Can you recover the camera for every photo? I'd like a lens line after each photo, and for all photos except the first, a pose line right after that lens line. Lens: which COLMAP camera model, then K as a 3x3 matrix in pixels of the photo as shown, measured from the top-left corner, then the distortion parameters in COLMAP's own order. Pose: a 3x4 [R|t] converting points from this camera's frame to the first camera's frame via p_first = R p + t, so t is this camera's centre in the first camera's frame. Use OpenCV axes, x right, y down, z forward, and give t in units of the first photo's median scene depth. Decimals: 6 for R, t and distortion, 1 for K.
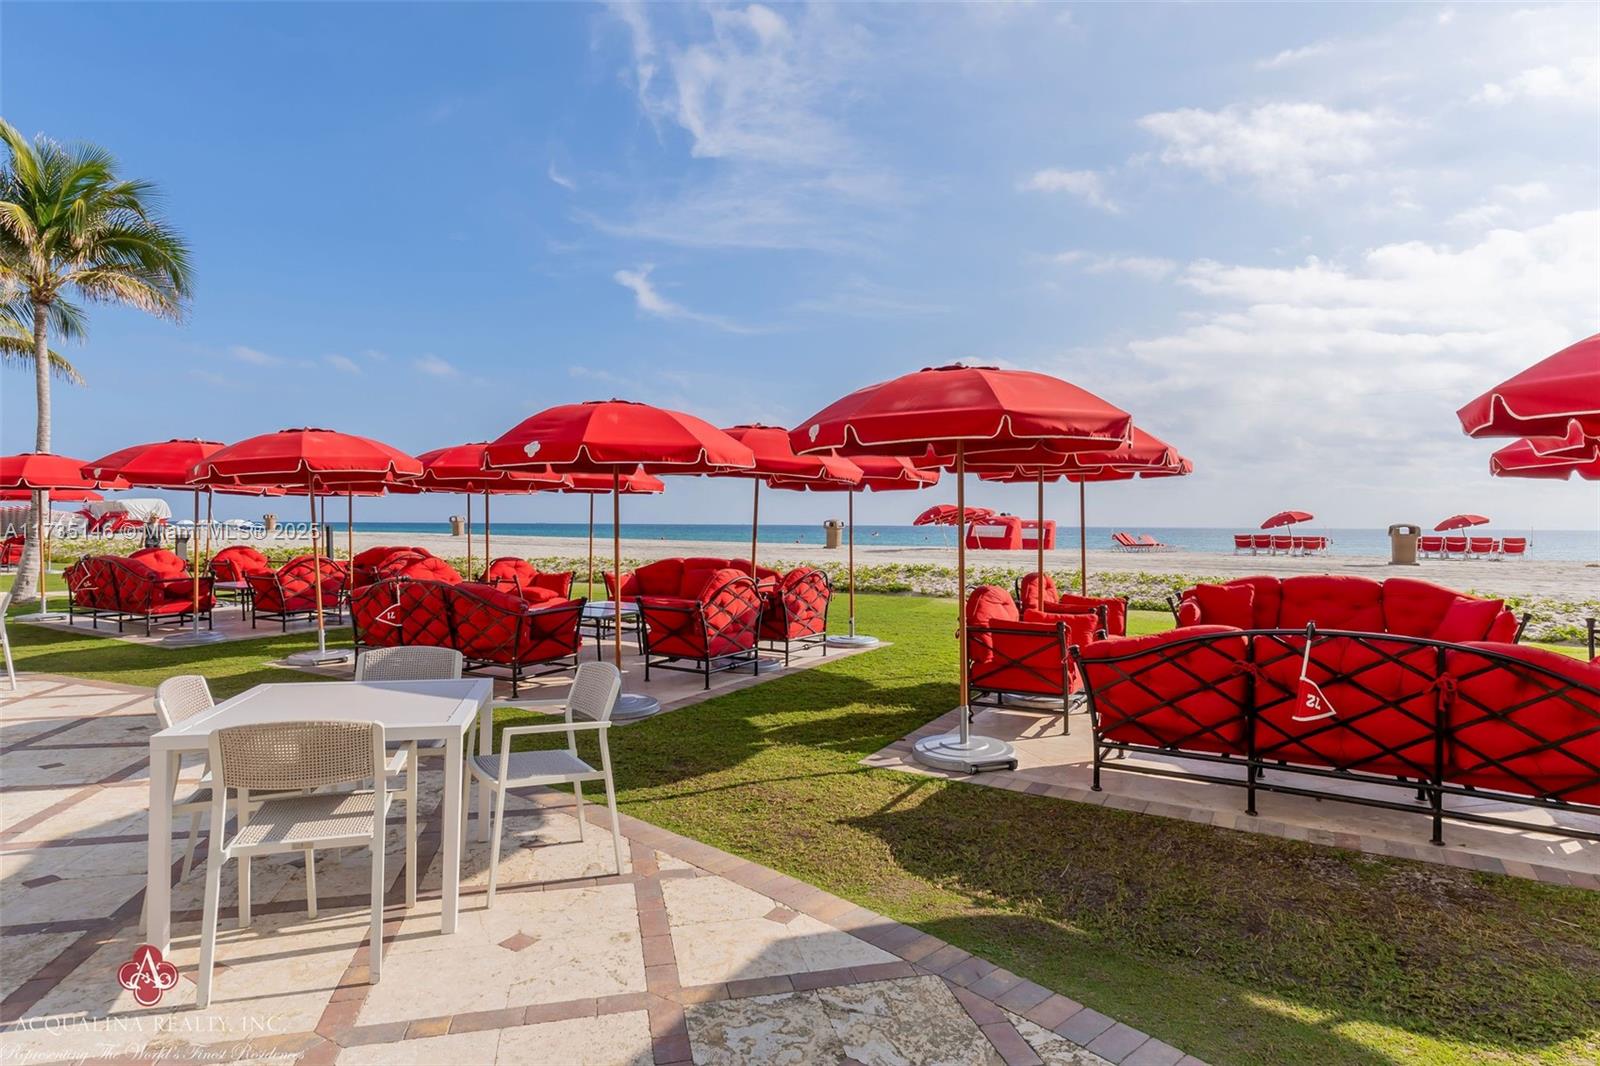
lens RADIAL K [[835.0, 0, 817.1], [0, 835.0, 532.9], [0, 0, 1]] dist [0.003845, 0.013349]
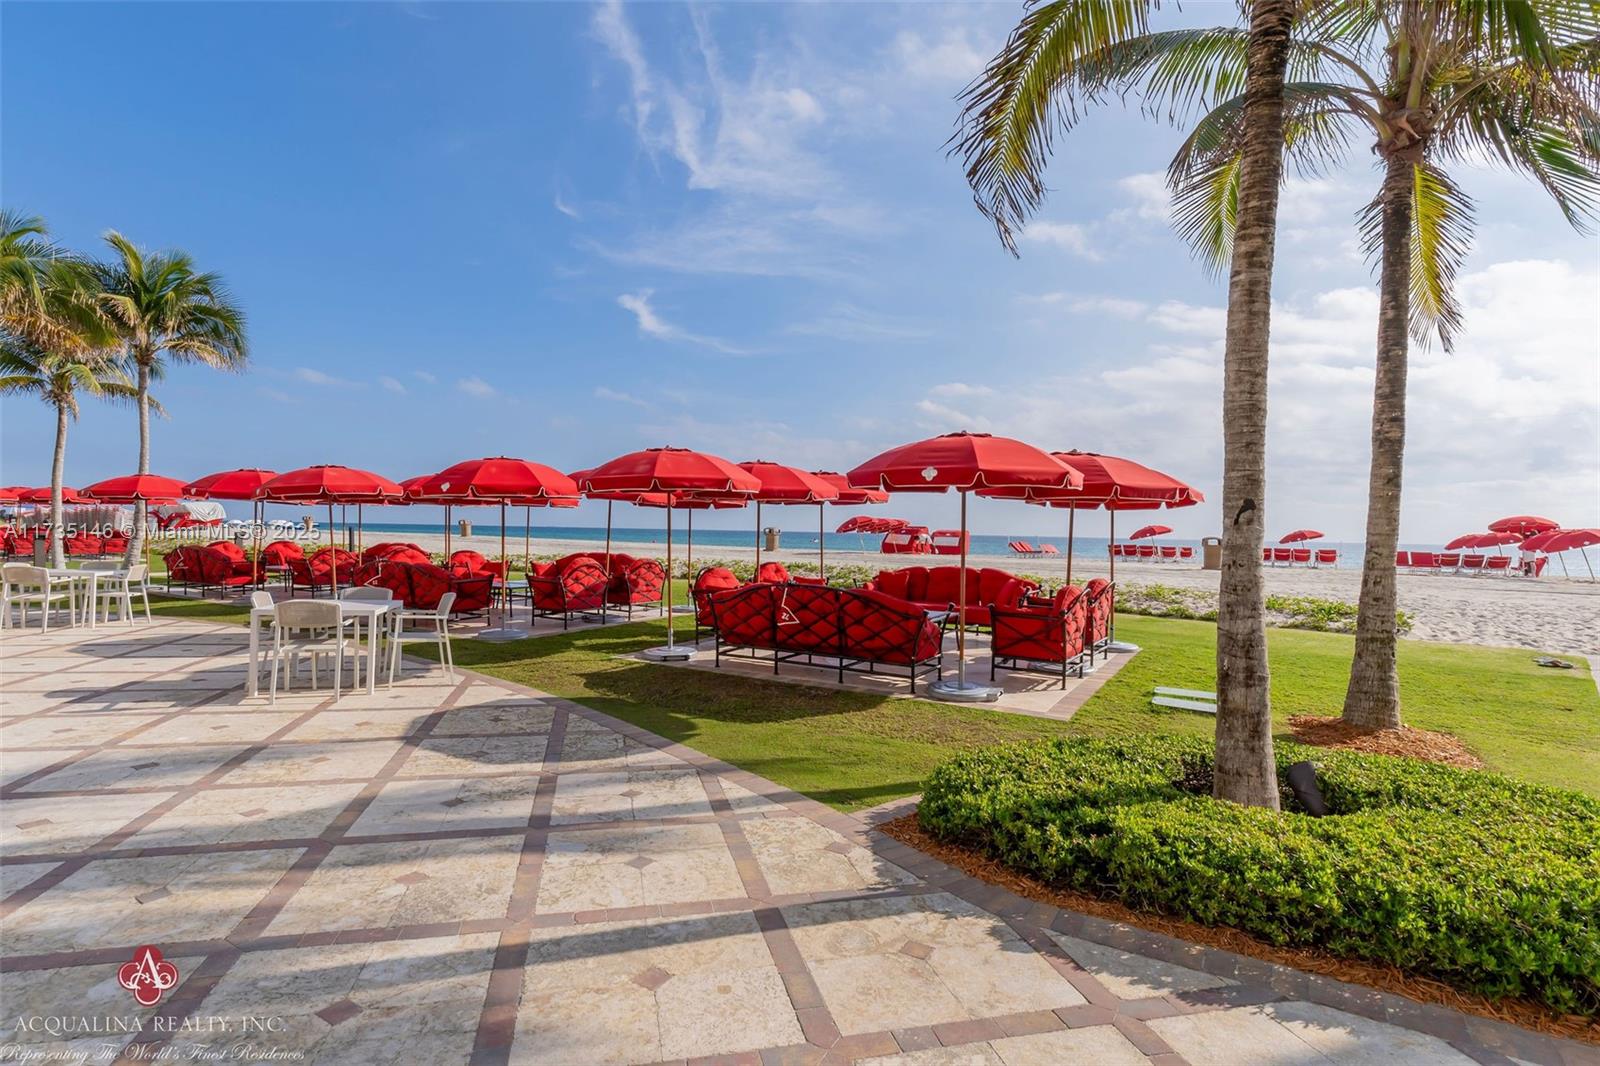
lens RADIAL K [[824.5, 0, 810.4], [0, 824.5, 561.7], [0, 0, 1]] dist [0.031495, -0.007106]
pose [[0.999320, 0.014190, -0.034023, 0.228462], [-0.013285, 0.999556, 0.026679, 0.001715], [0.034387, -0.026208, 0.999065, -0.345012]]
